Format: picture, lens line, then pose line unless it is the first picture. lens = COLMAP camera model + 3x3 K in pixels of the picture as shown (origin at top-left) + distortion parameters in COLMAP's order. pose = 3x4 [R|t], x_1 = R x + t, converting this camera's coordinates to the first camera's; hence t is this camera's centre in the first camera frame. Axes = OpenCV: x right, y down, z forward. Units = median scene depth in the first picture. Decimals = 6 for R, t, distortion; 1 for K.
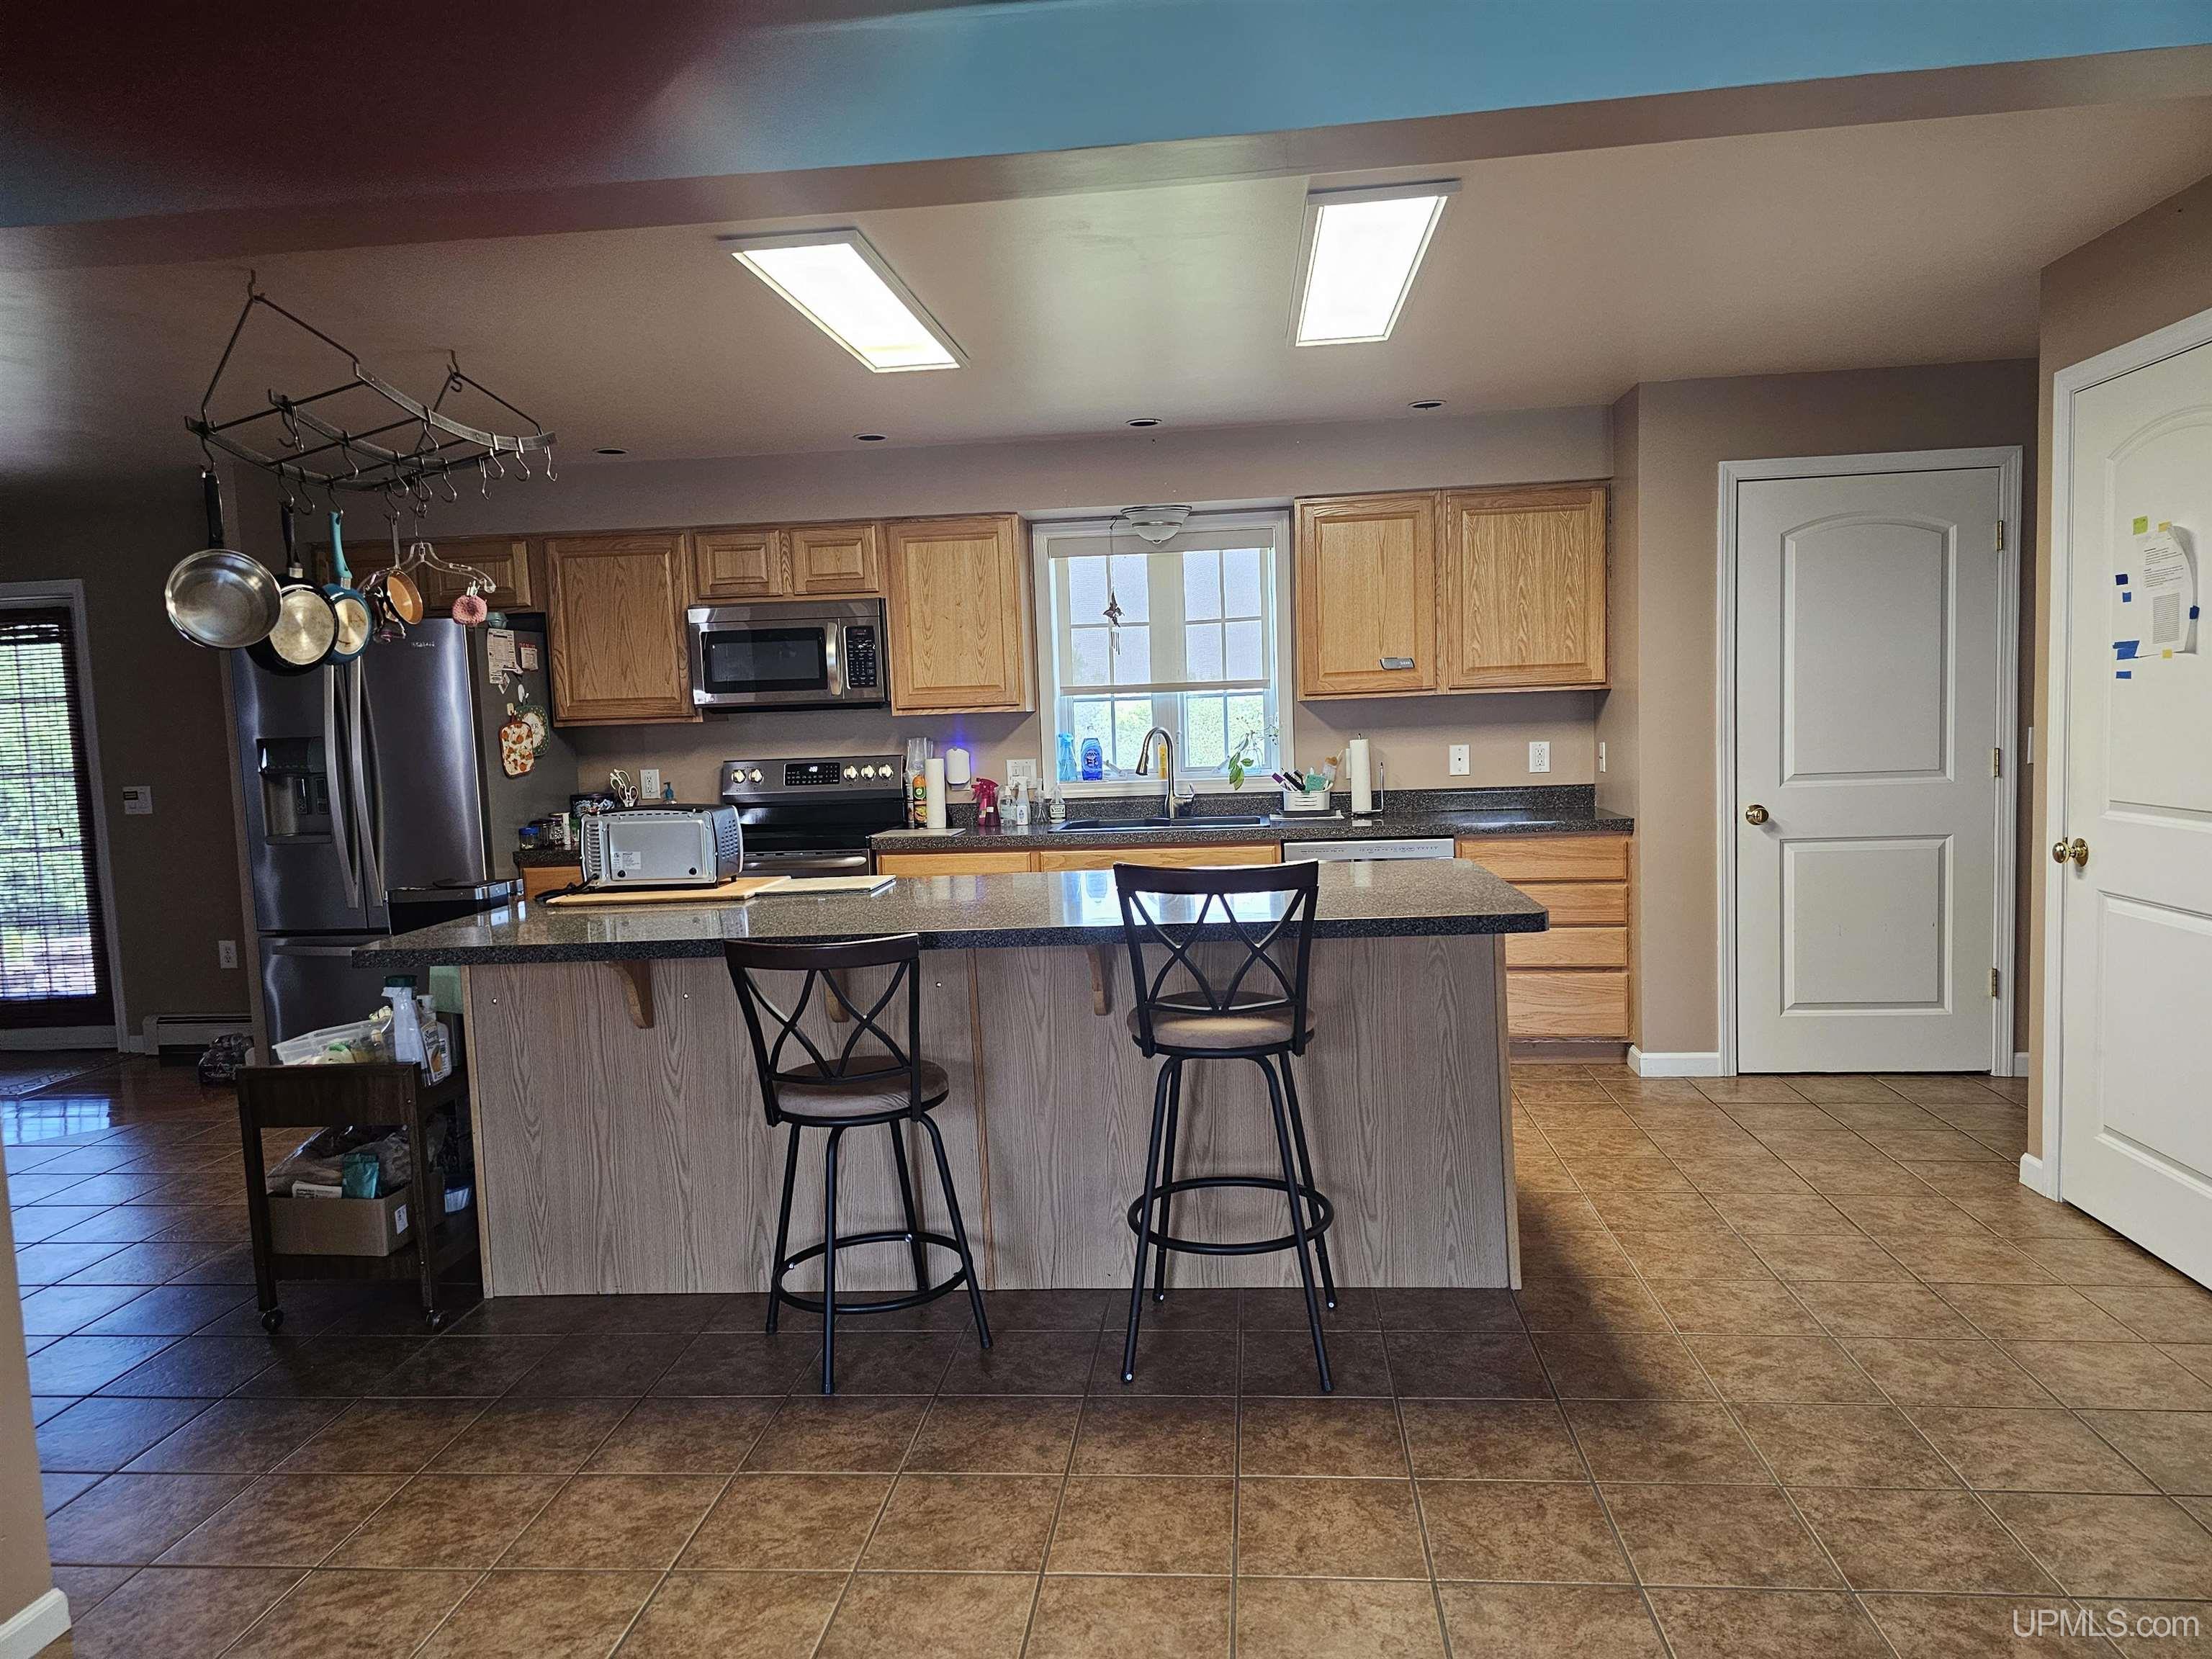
lens RADIAL K [[1476.7, 0, 1106.0], [0, 1476.7, 829.5], [0, 0, 1]] dist [0.113777, -0.116681]
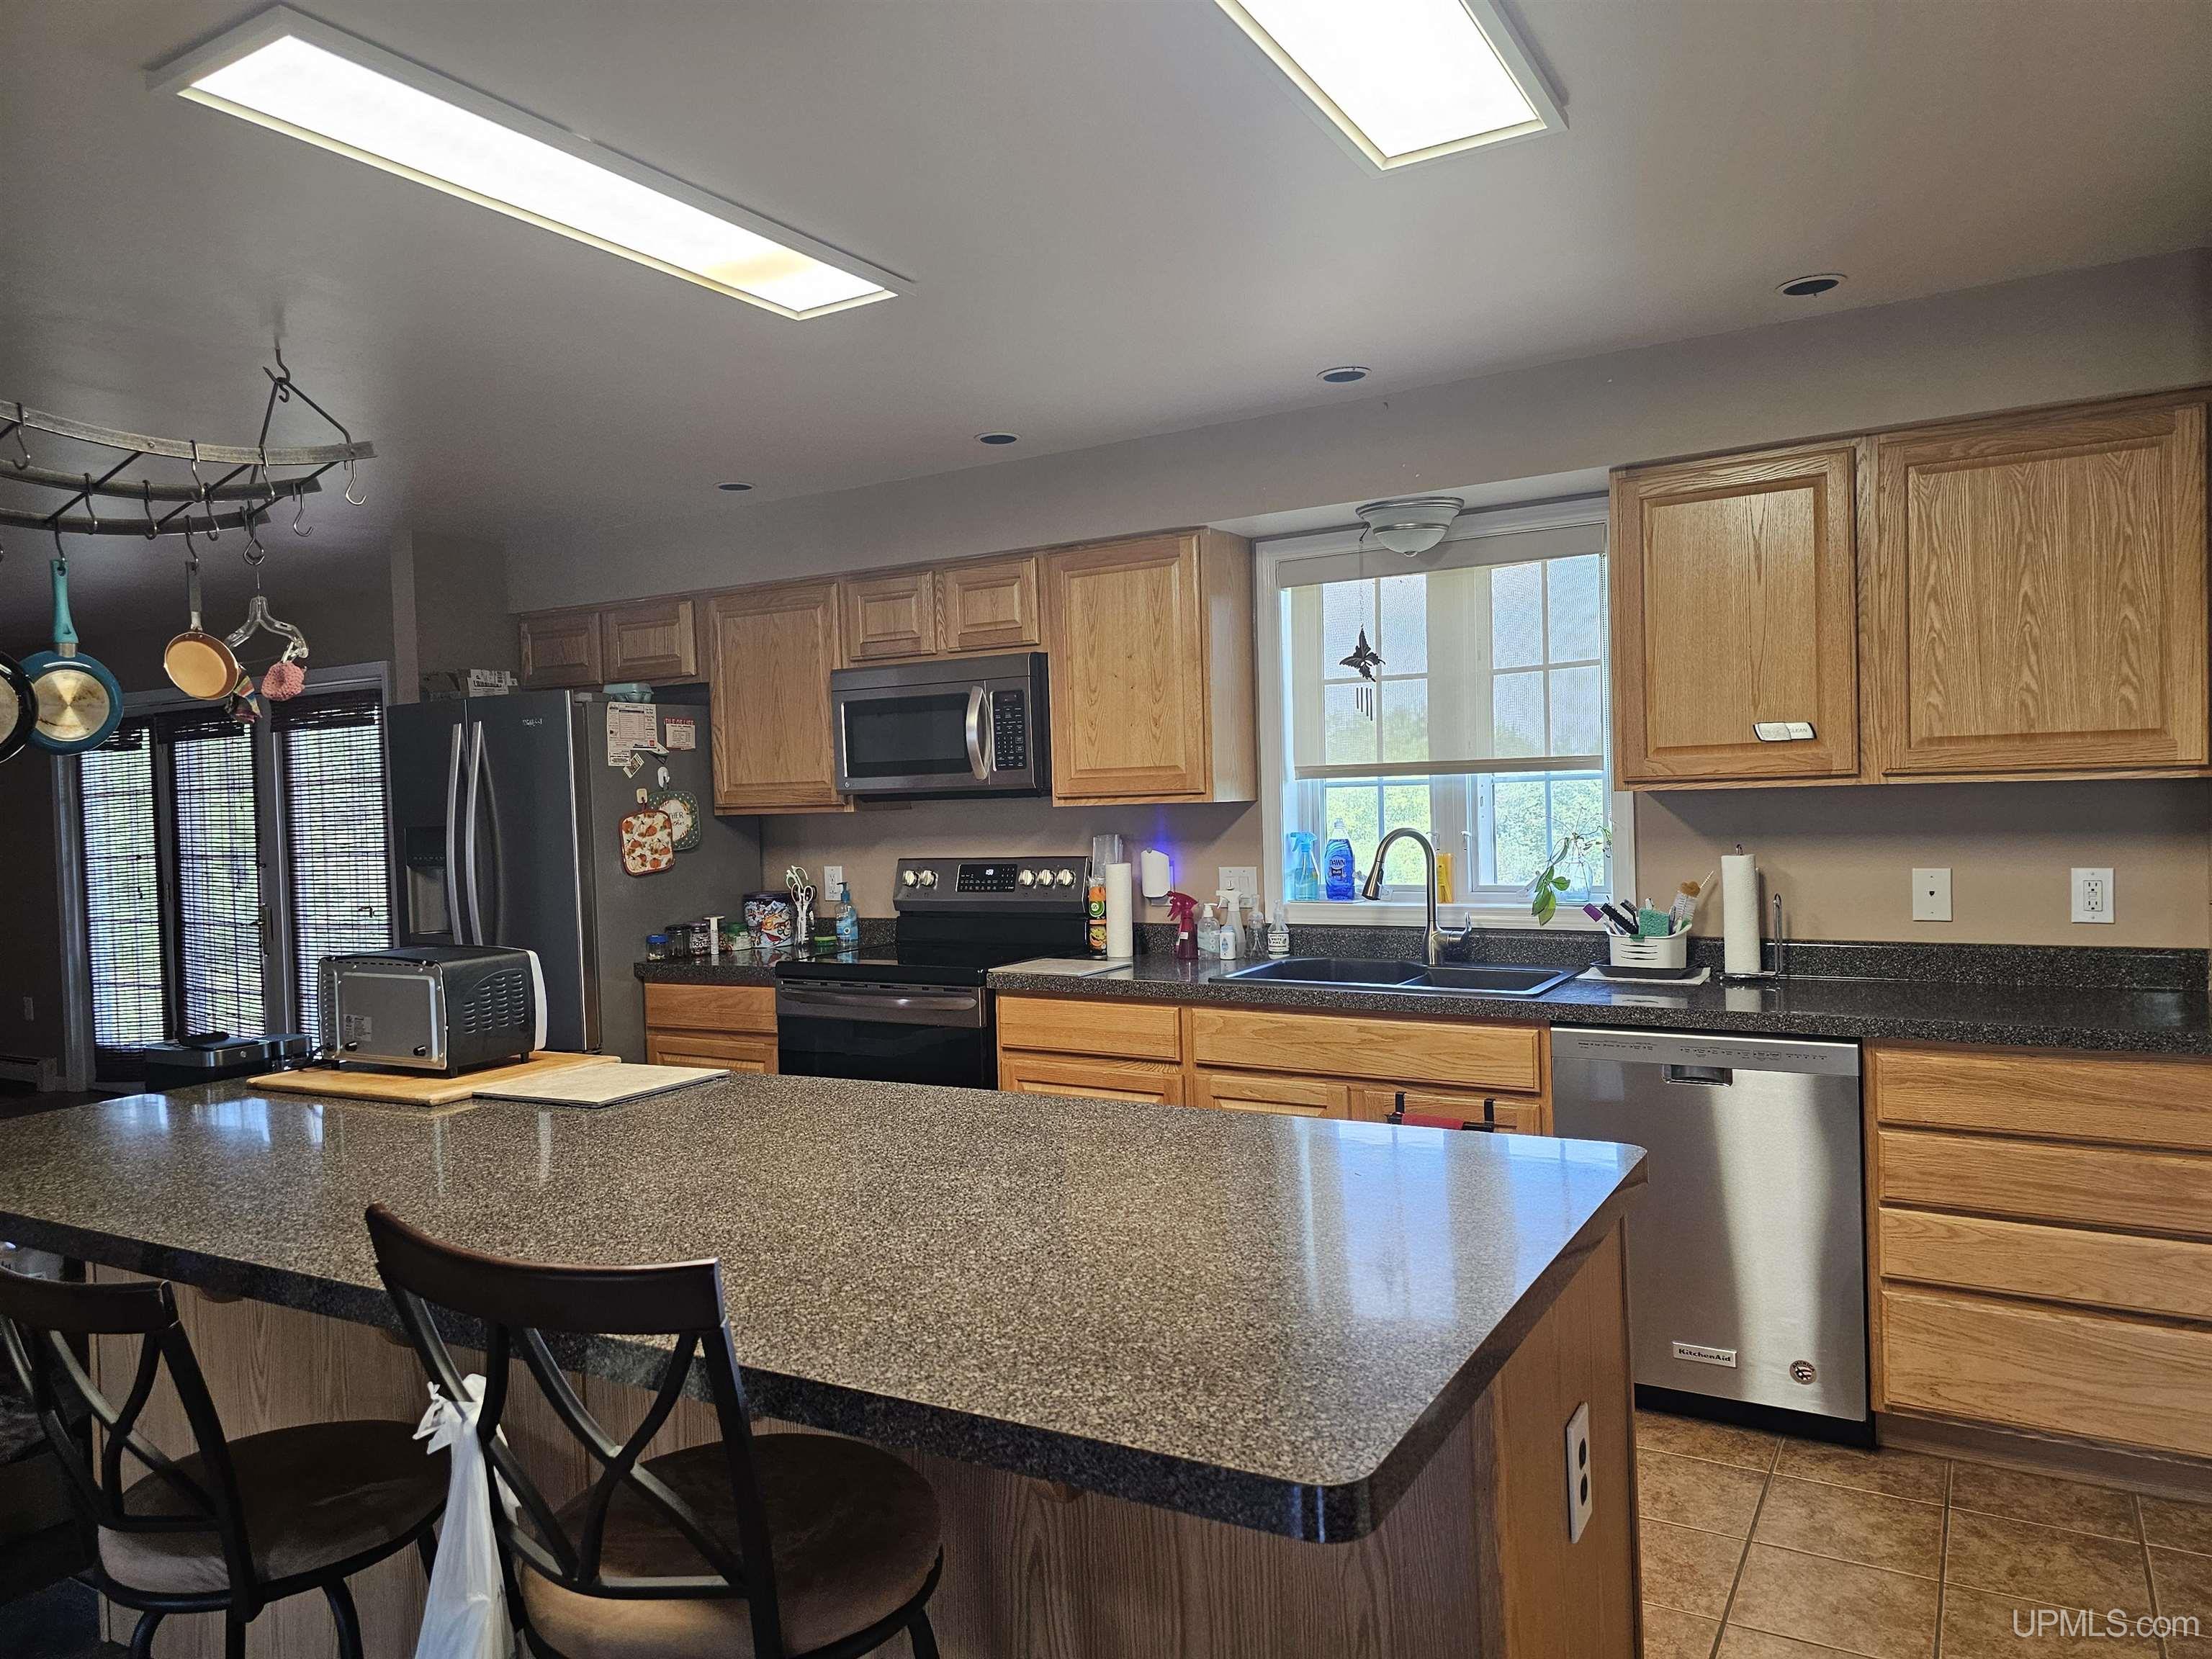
lens RADIAL K [[1476.7, 0, 1106.0], [0, 1476.7, 829.5], [0, 0, 1]] dist [0.113777, -0.116681]
pose [[0.905446, 0.019457, -0.424015, 0.198331], [-0.035940, 0.998876, -0.030911, -0.042900], [0.422937, 0.043228, 0.905128, 0.331567]]
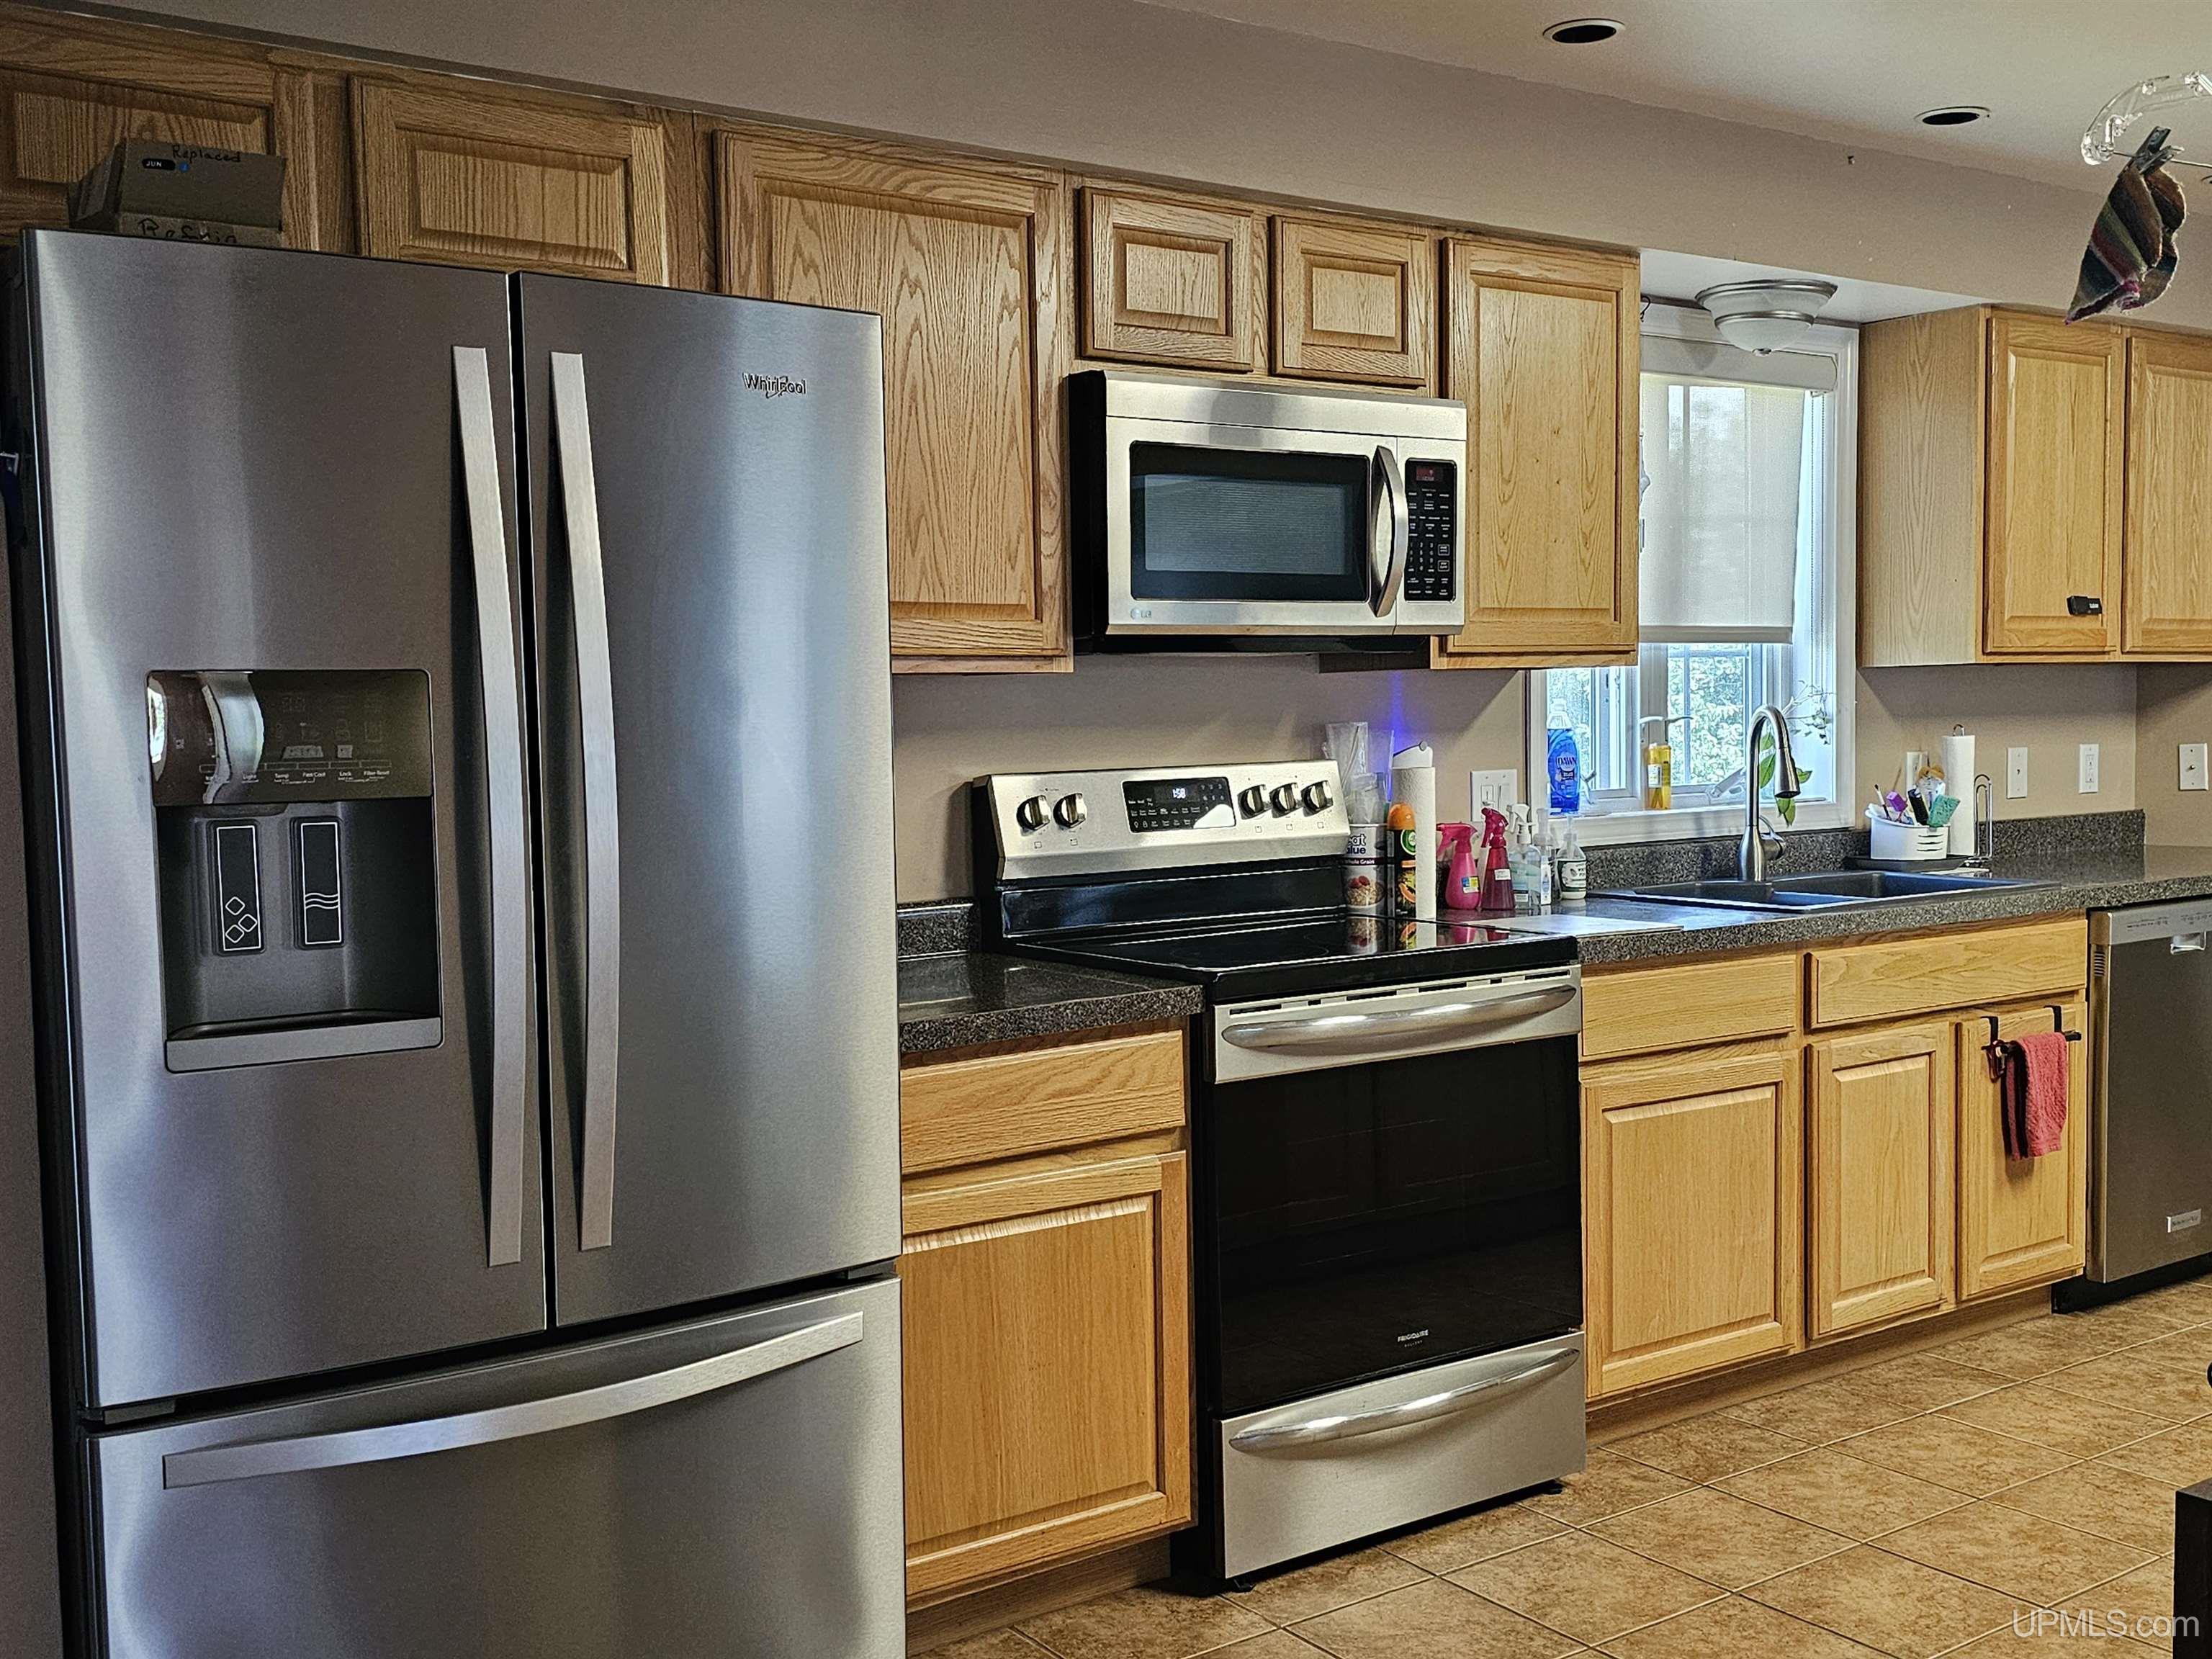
lens RADIAL K [[2167.7, 0, 1108.2], [0, 2167.7, 876.2], [0, 0, 1]] dist [0.012941, 0.007624]
pose [[0.761826, -0.029352, 0.647116, -0.640693], [0.042089, 0.999105, -0.004232, -0.015761], [-0.646412, 0.030460, 0.762380, 0.567205]]
